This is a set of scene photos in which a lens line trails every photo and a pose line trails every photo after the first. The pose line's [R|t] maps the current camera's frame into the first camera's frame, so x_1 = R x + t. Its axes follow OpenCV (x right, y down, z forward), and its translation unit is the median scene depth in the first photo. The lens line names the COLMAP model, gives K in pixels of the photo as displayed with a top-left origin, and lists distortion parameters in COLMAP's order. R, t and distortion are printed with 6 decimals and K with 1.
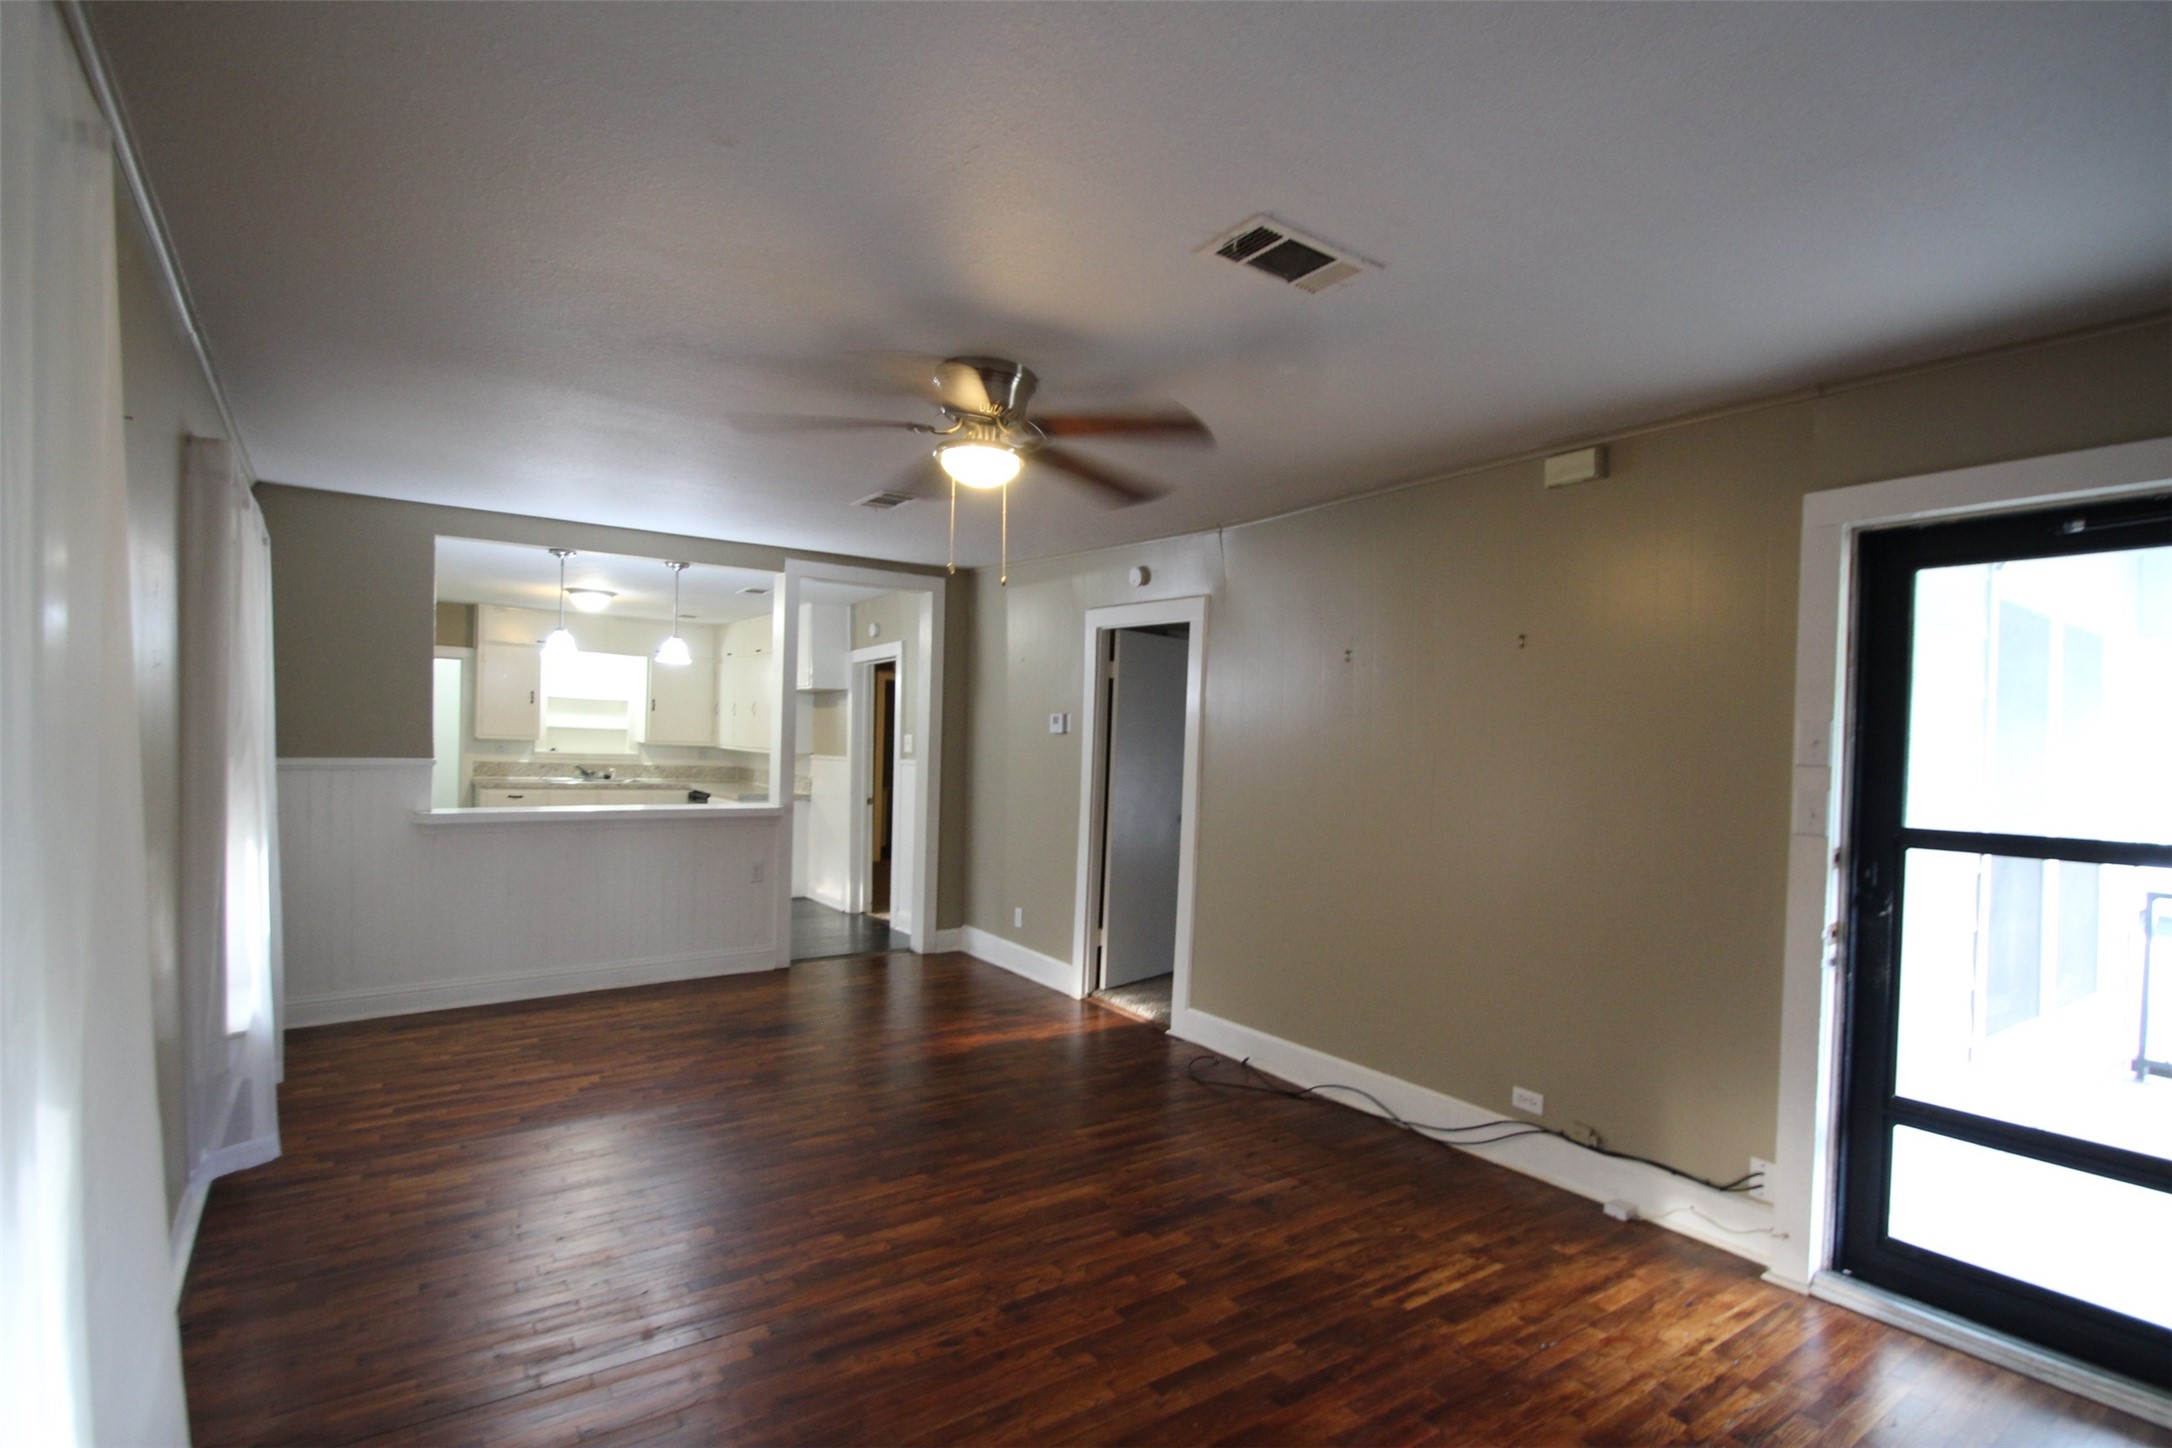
lens RADIAL K [[1022.2, 0, 1079.1], [0, 1022.2, 761.7], [0, 0, 1]] dist [0.020061, -0.020241]
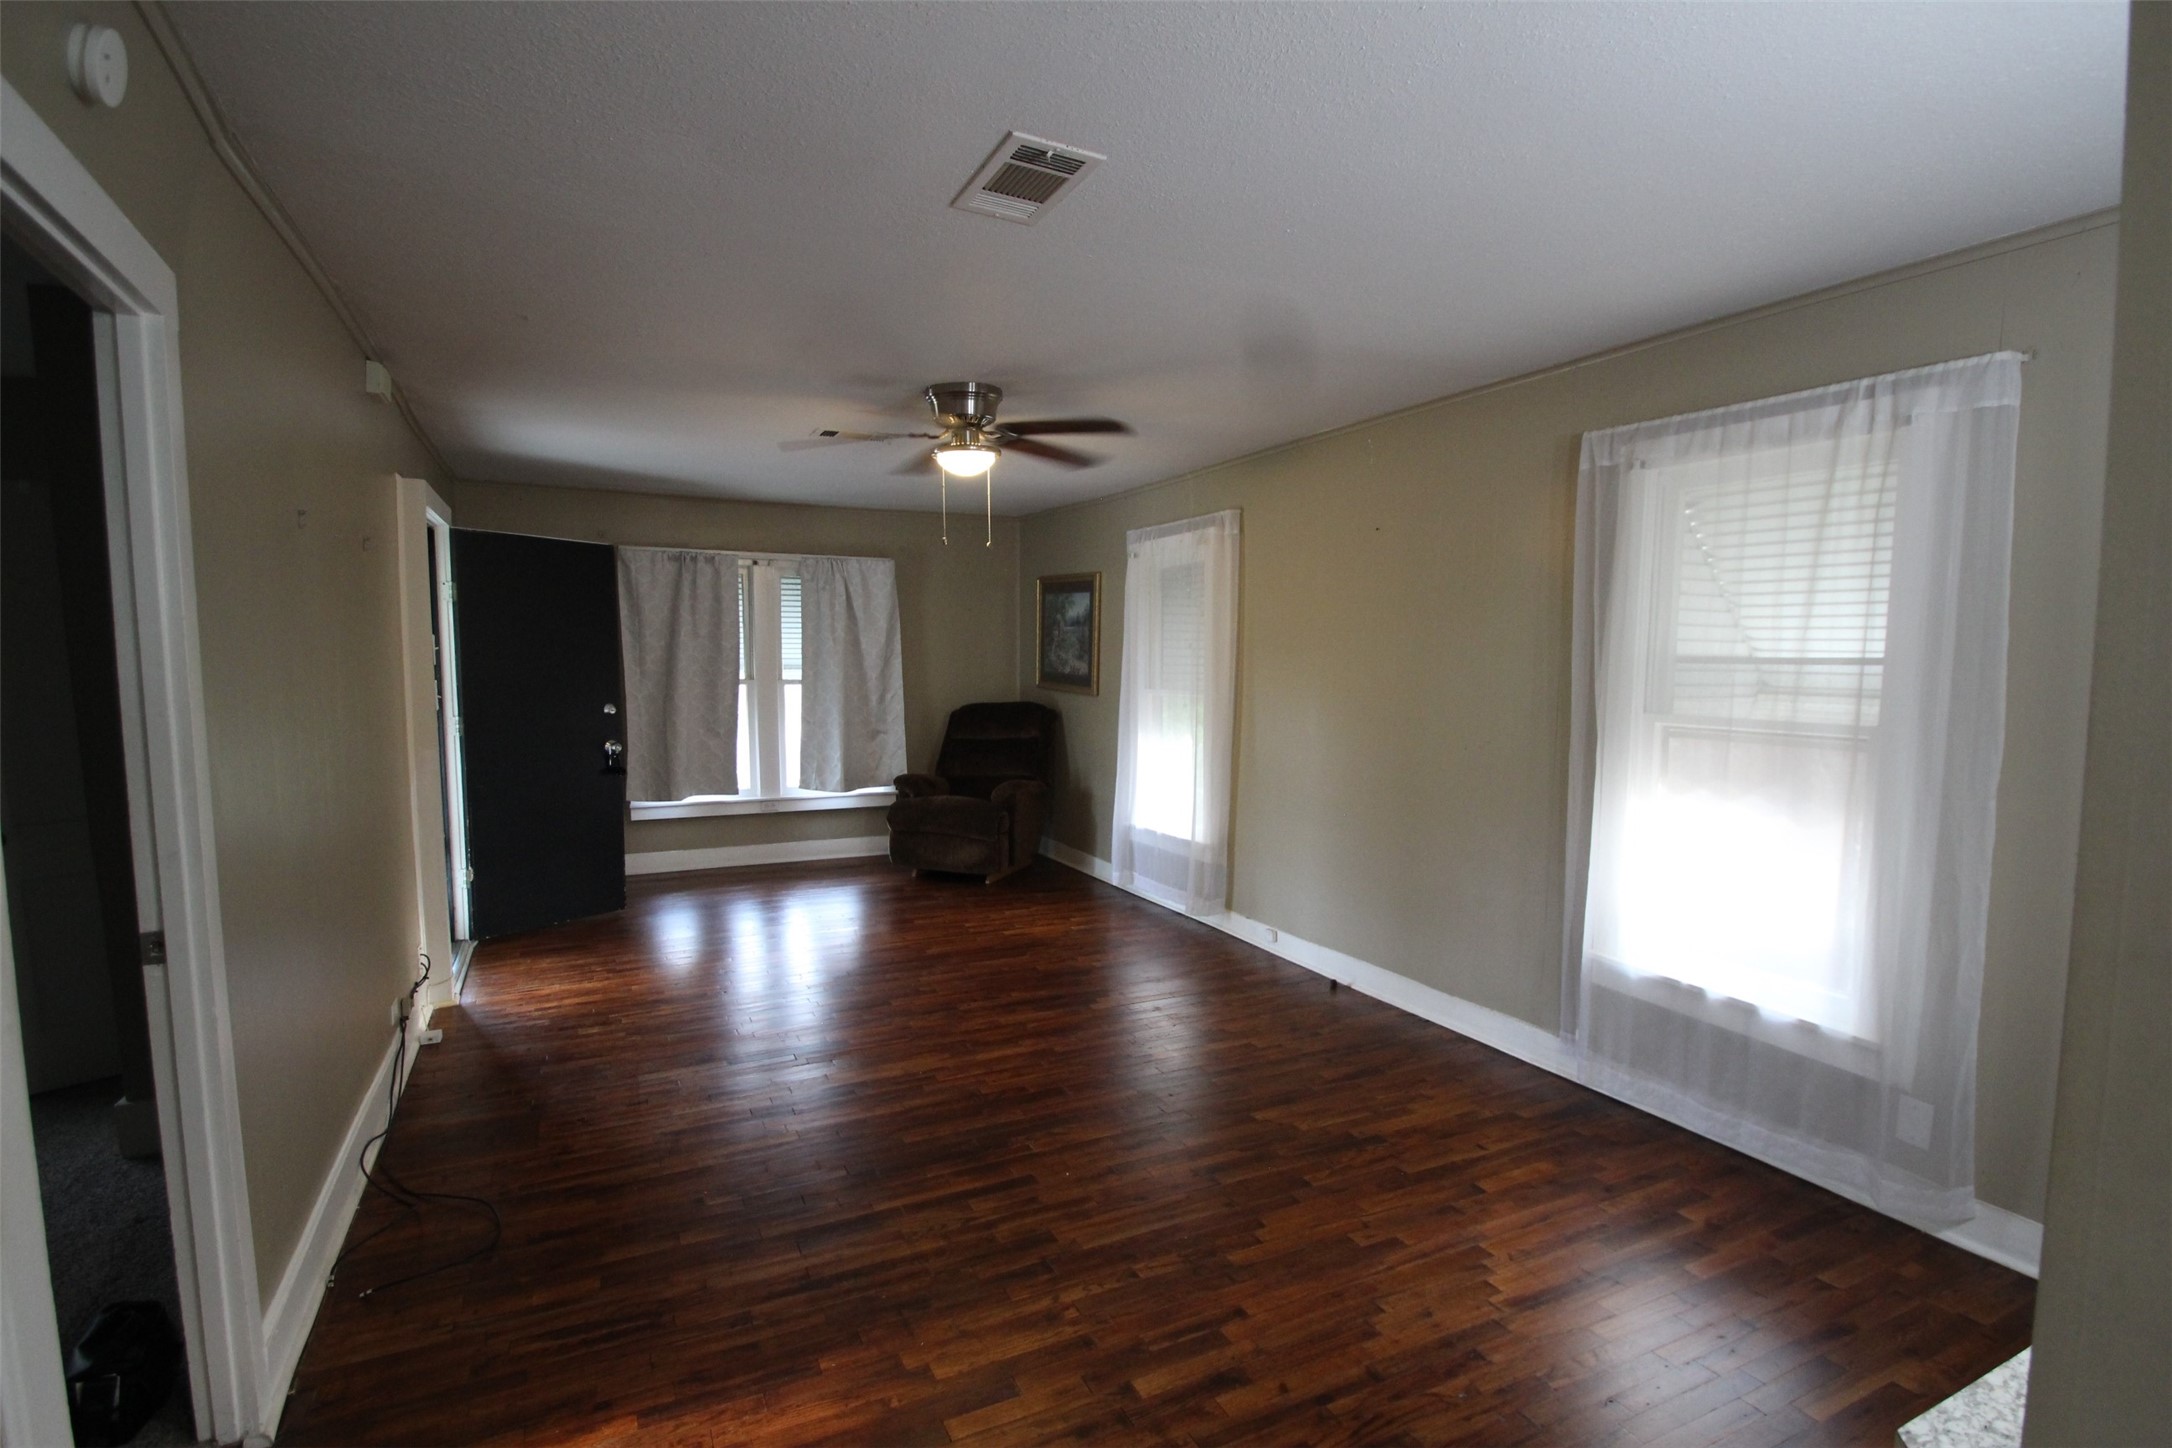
lens RADIAL K [[1041.3, 0, 1104.8], [0, 1041.3, 762.3], [0, 0, 1]] dist [0.012695, -0.018979]
pose [[-0.991373, -0.043791, 0.123537, -0.222076], [-0.028321, 0.991839, 0.124314, -0.035657], [-0.127972, 0.119743, -0.984523, 1.136213]]
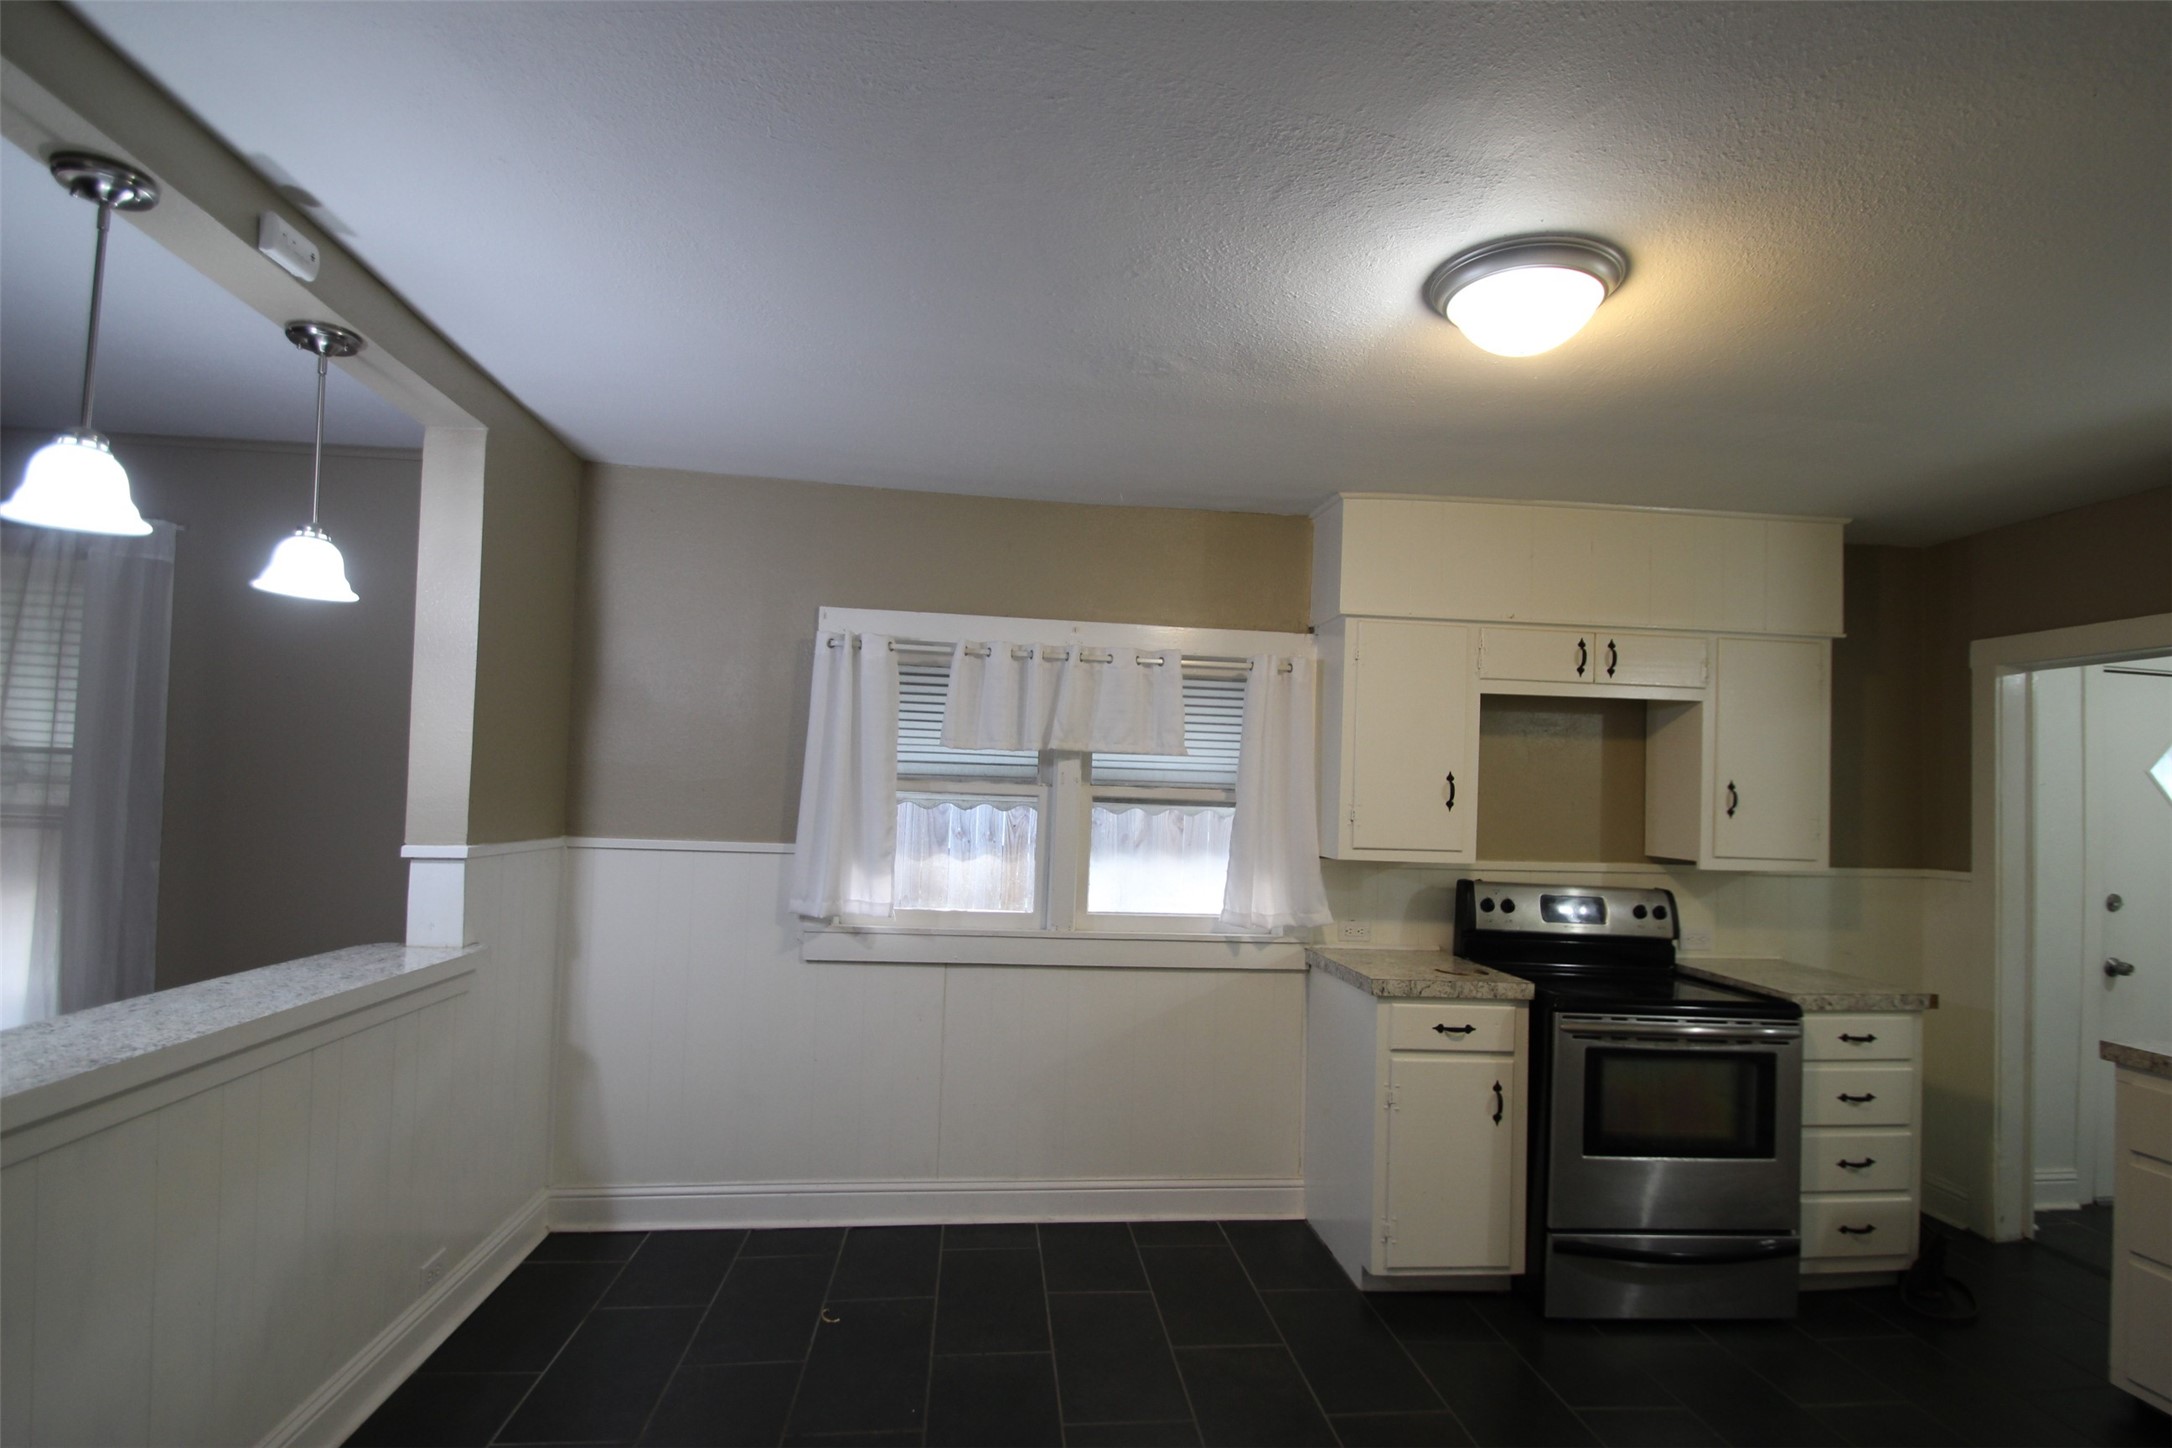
lens RADIAL K [[1041.3, 0, 1104.8], [0, 1041.3, 762.3], [0, 0, 1]] dist [0.012695, -0.018979]
pose [[-0.462991, -0.071526, -0.883472, -0.277730], [-0.068212, 0.996658, -0.044943, -0.039285], [0.883734, 0.039456, -0.466323, 1.365021]]
